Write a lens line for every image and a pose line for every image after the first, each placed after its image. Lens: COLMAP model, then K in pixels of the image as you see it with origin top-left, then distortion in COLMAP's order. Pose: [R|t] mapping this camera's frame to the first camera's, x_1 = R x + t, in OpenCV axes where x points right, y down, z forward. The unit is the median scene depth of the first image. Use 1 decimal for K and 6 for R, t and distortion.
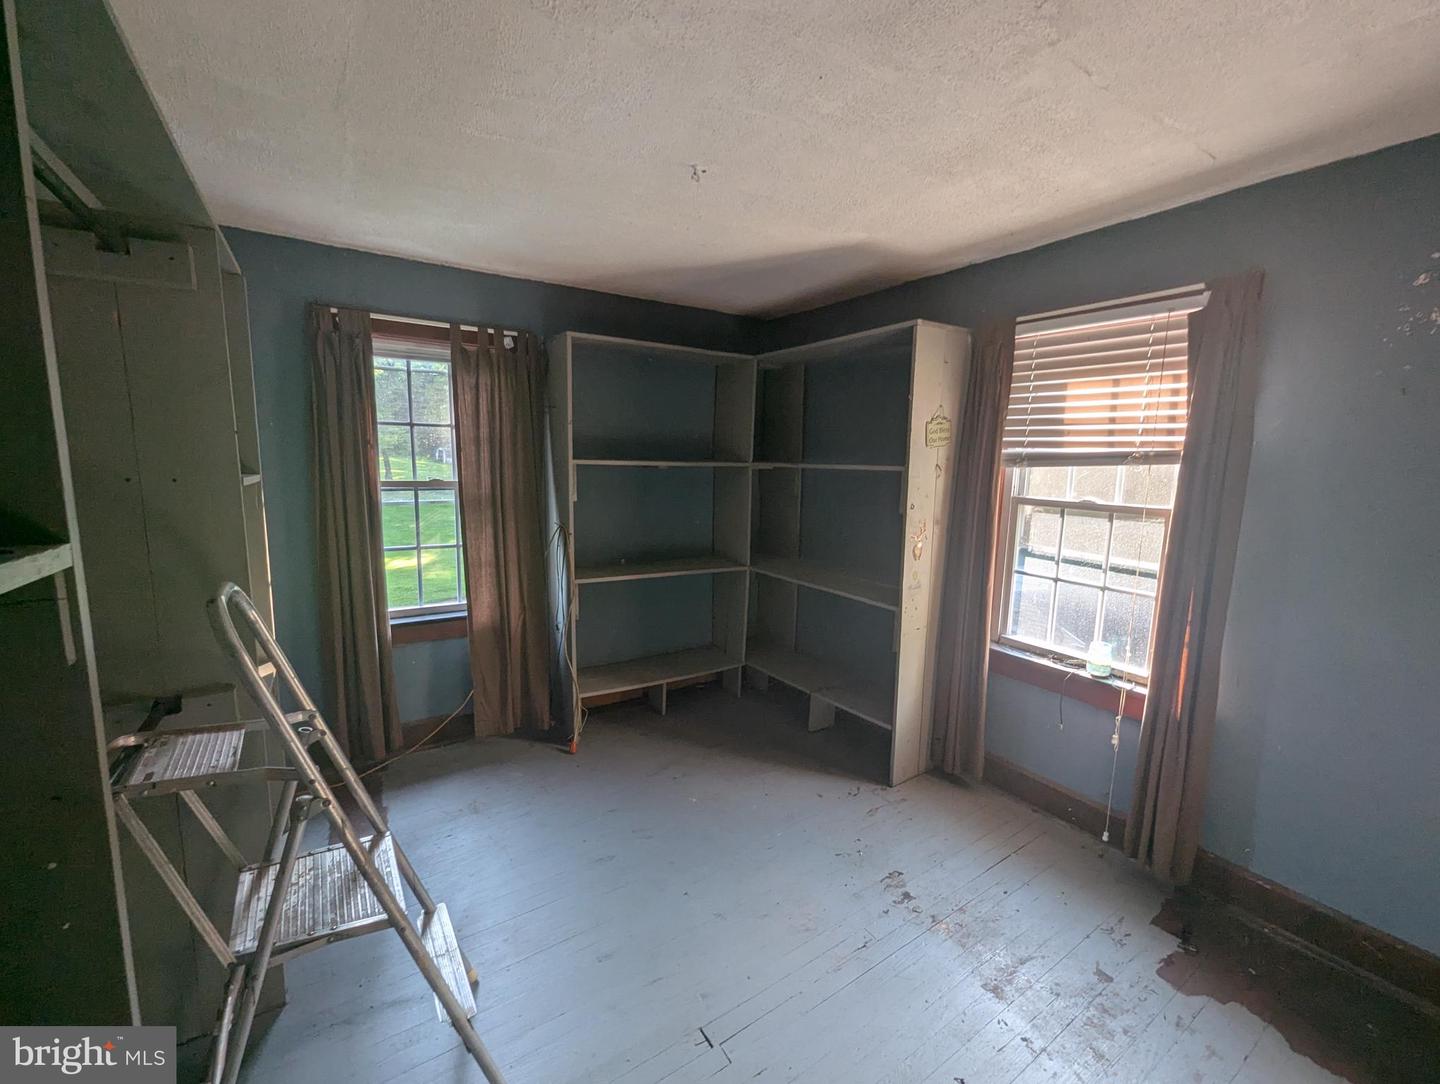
lens RADIAL K [[596.5, 0, 720.0], [0, 596.5, 542.0], [0, 0, 1]] dist [-0.000562, -0.000009]
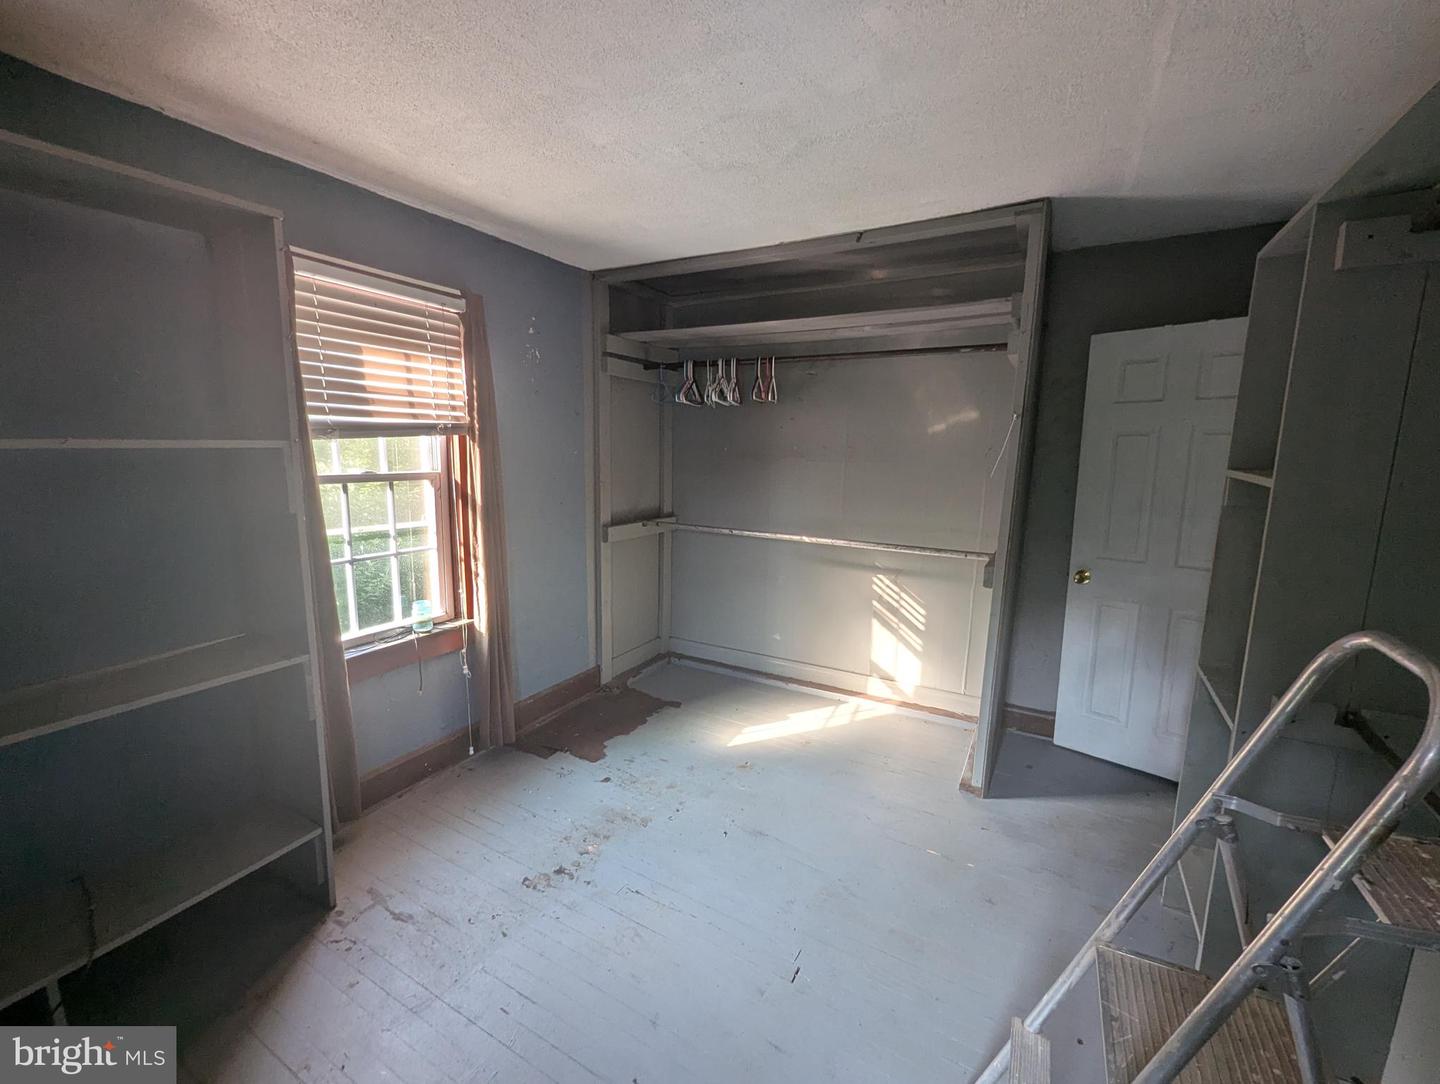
lens RADIAL K [[596.5, 0, 720.0], [0, 596.5, 542.0], [0, 0, 1]] dist [-0.000562, -0.000009]
pose [[-0.455862, -0.174362, 0.872804, -0.562615], [0.100302, 0.964313, 0.245030, -0.153404], [-0.884381, 0.199244, -0.422105, 1.014017]]
